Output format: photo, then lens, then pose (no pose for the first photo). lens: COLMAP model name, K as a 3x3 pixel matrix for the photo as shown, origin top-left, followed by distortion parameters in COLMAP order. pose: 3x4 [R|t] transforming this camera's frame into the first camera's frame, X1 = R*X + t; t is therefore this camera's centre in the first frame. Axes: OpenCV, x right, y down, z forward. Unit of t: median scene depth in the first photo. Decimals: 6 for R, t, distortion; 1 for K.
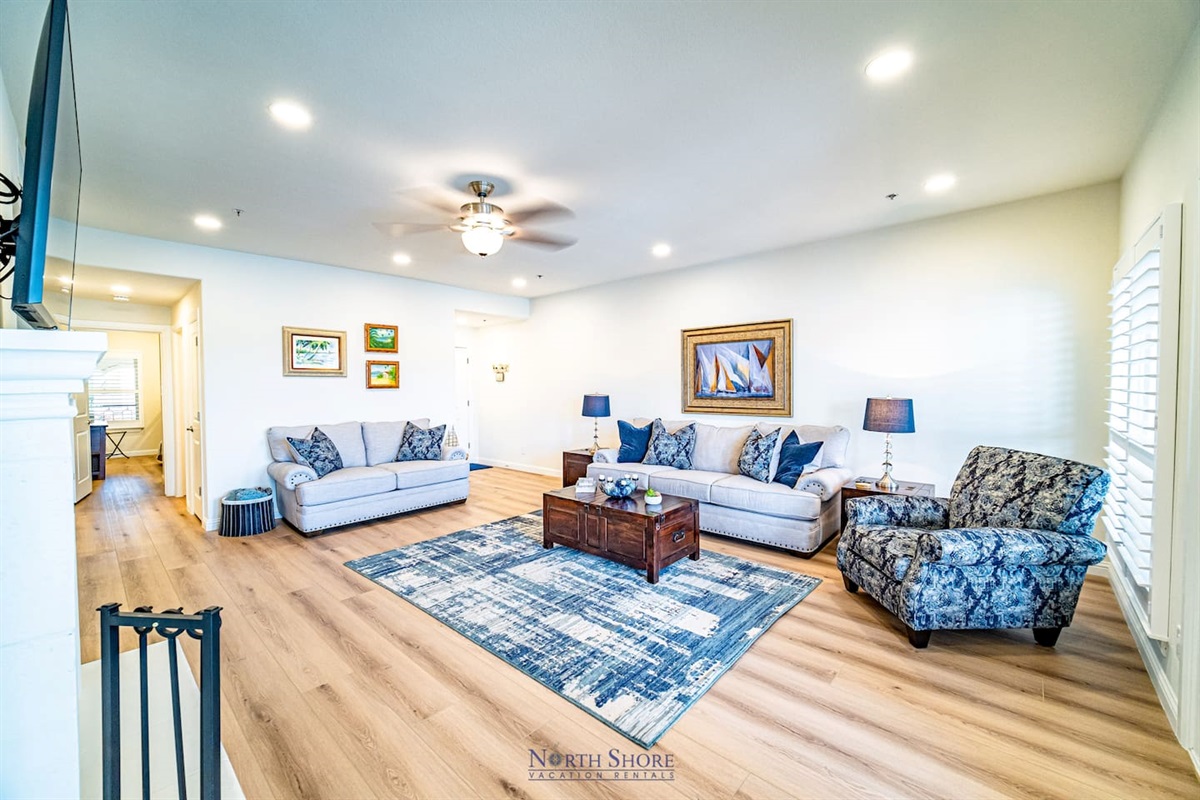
lens RADIAL K [[477.0, 0, 601.0], [0, 477.0, 396.2], [0, 0, 1]] dist [0.001189, 0.000158]
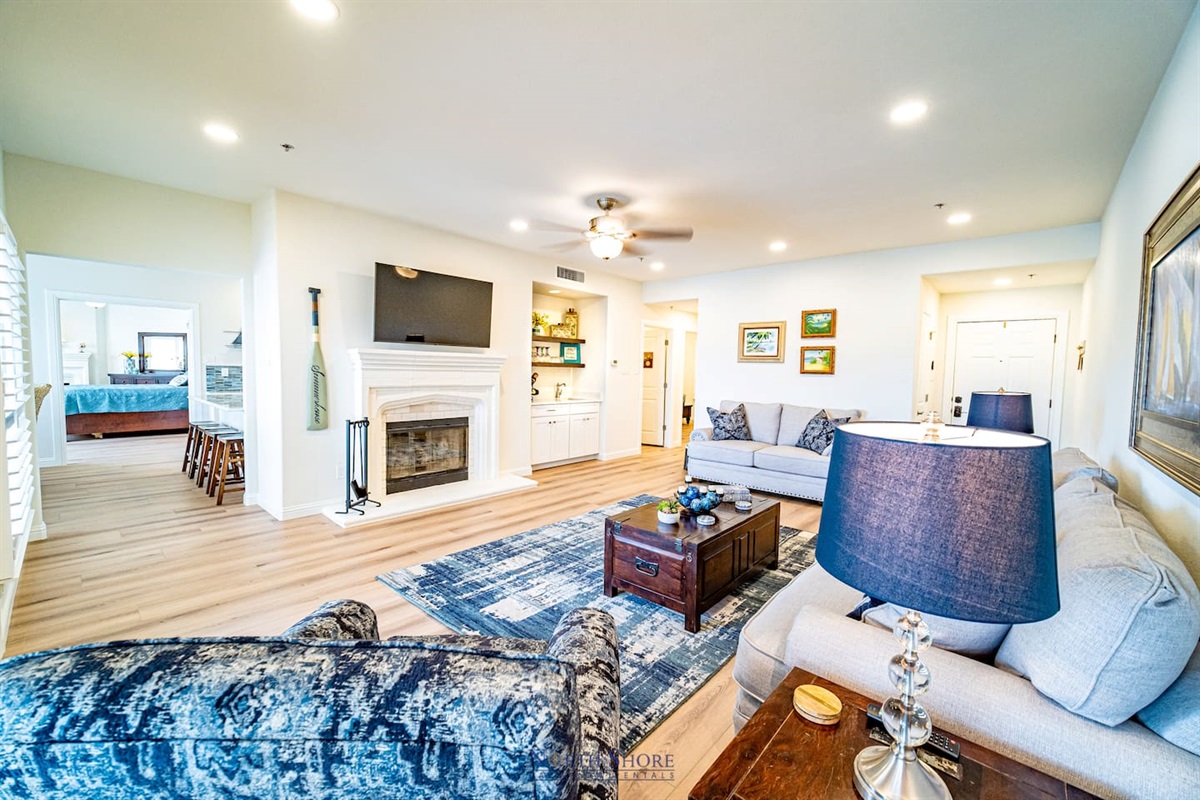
lens RADIAL K [[477.0, 0, 599.5], [0, 477.0, 394.9], [0, 0, 1]] dist [0.001189, 0.000158]
pose [[-0.006109, 0.059097, -0.998234, 1.090481], [-0.044229, 0.997259, 0.059310, -0.023934], [0.999003, 0.044513, -0.003478, 1.110845]]
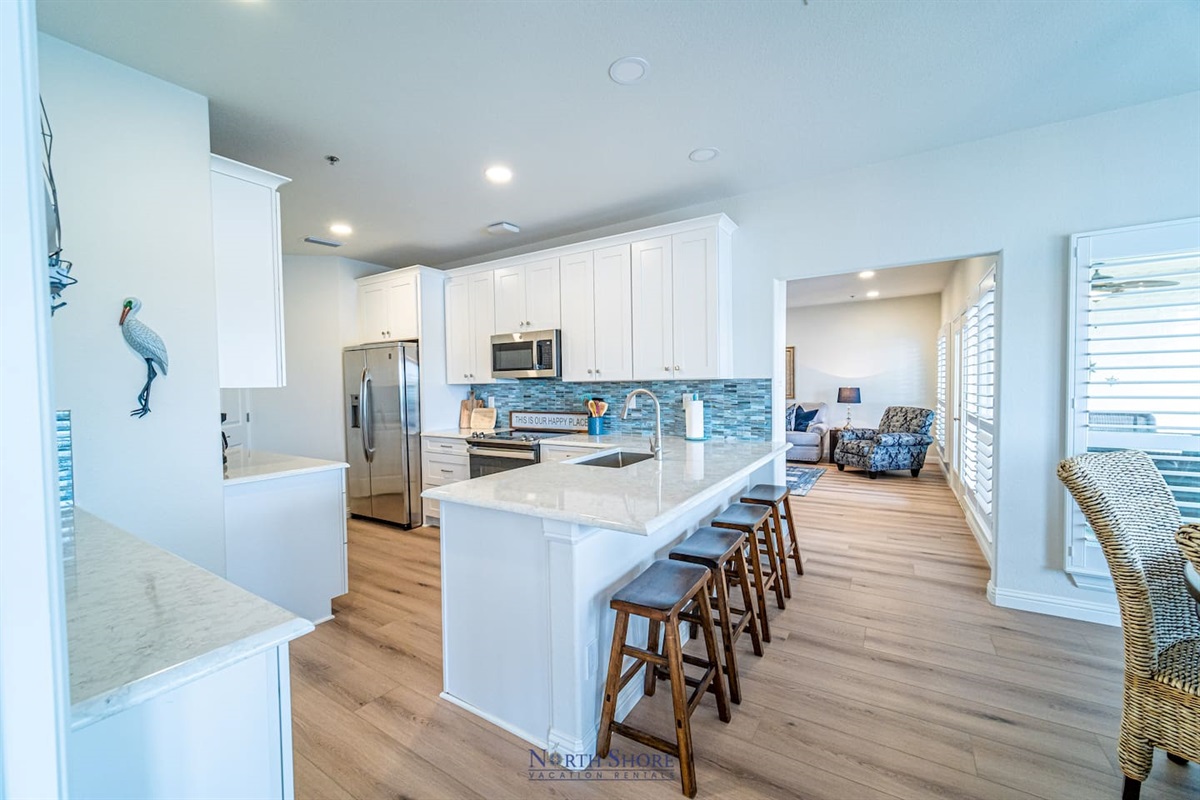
lens RADIAL K [[477.0, 0, 595.0], [0, 477.0, 399.5], [0, 0, 1]] dist [0.001189, 0.000158]
pose [[0.987048, -0.018385, 0.159371, -1.017375], [0.017539, 0.999824, 0.006714, 0.028419], [-0.159466, -0.003832, 0.987196, -1.094617]]
